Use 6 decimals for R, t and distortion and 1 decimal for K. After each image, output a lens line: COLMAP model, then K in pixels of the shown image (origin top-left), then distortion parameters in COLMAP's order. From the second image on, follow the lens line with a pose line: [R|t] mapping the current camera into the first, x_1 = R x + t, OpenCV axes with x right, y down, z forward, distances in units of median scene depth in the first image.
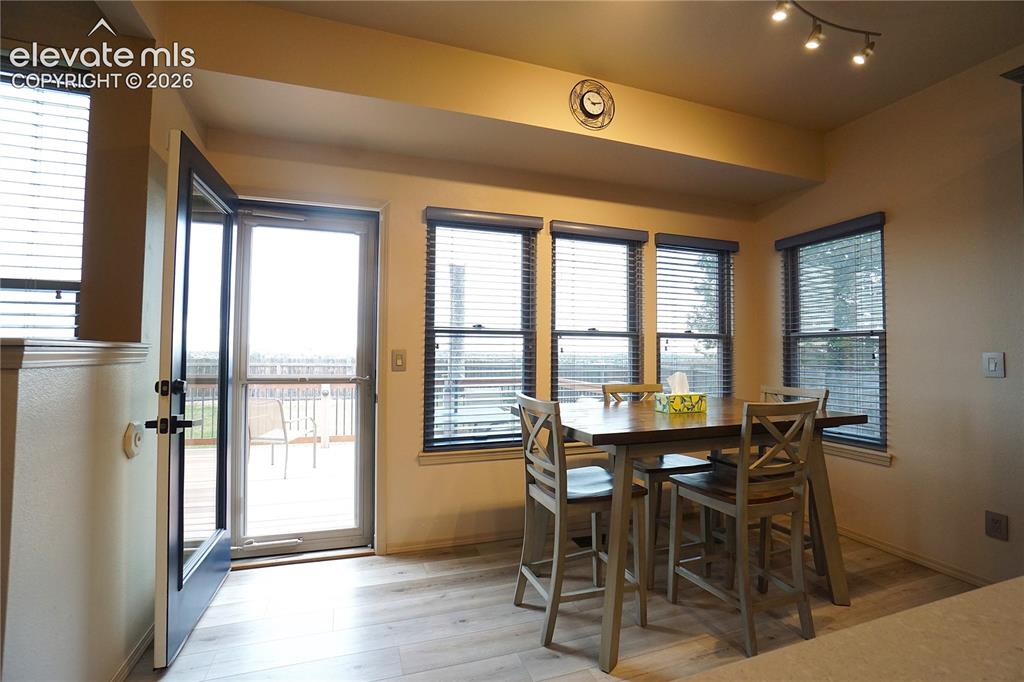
lens RADIAL K [[459.3, 0, 513.9], [0, 459.3, 337.3], [0, 0, 1]] dist [-0.064965, 0.024215]
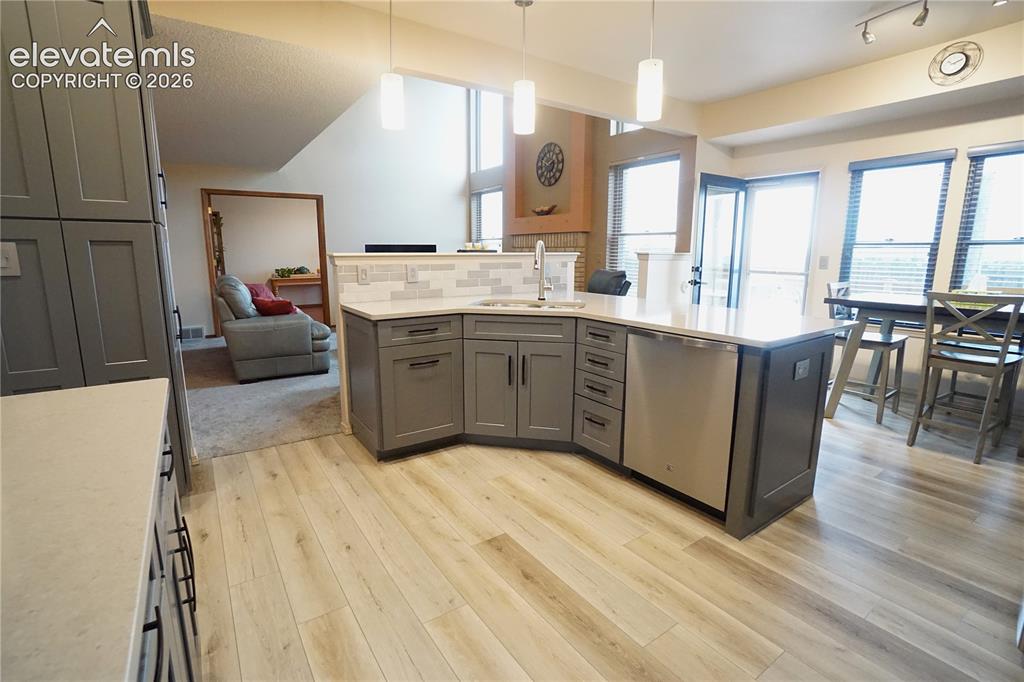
lens RADIAL K [[476.3, 0, 514.0], [0, 476.3, 339.5], [0, 0, 1]] dist [-0.063206, 0.022060]
pose [[0.268893, 0.167835, -0.948434, 1.089333], [0.032543, 0.982556, 0.183100, -0.021490], [0.962620, -0.080100, 0.258740, -0.546229]]
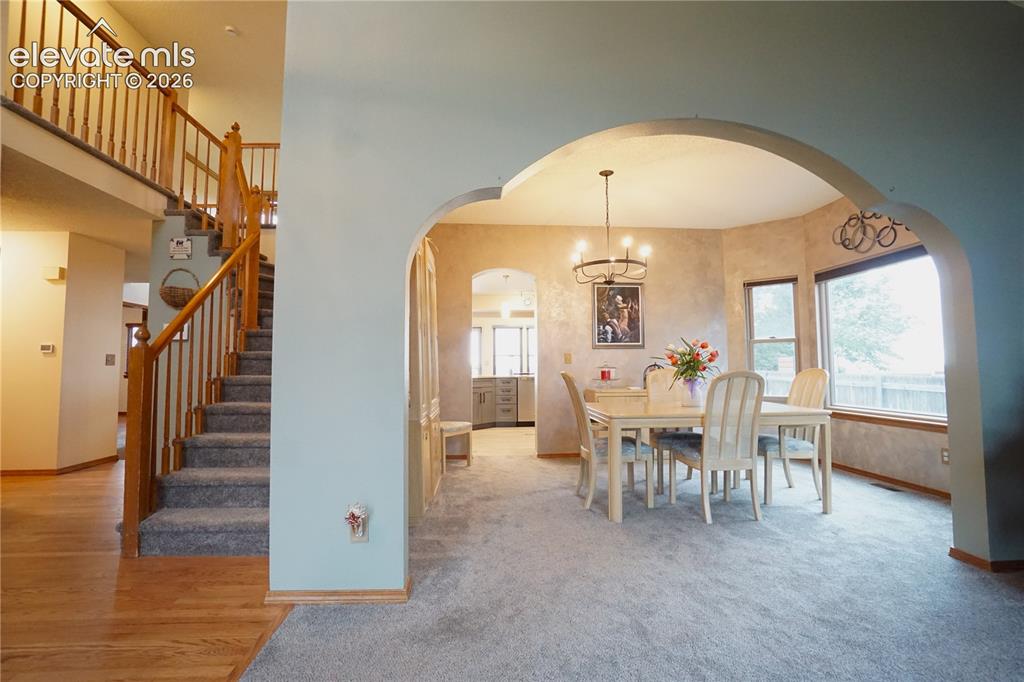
lens RADIAL K [[469.4, 0, 512.0], [0, 469.4, 341.0], [0, 0, 1]] dist [-0.066394, 0.022341]
pose [[0.966359, -0.027938, -0.255676, 1.049495], [0.022533, 0.999457, -0.024048, -0.042684], [0.256209, 0.017478, 0.966463, -3.020331]]
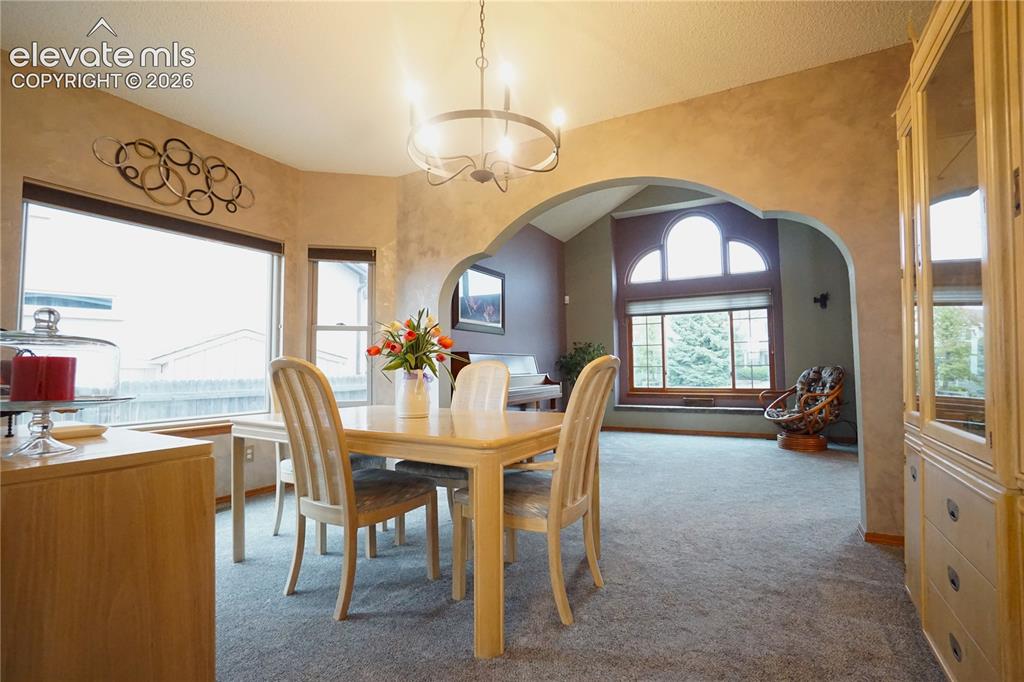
lens RADIAL K [[476.3, 0, 514.0], [0, 476.3, 339.5], [0, 0, 1]] dist [-0.063206, 0.022060]
pose [[-0.663186, 0.043865, 0.747168, 0.419765], [-0.022591, 0.996653, -0.078564, 0.046117], [-0.748114, -0.068981, -0.659975, -1.132002]]
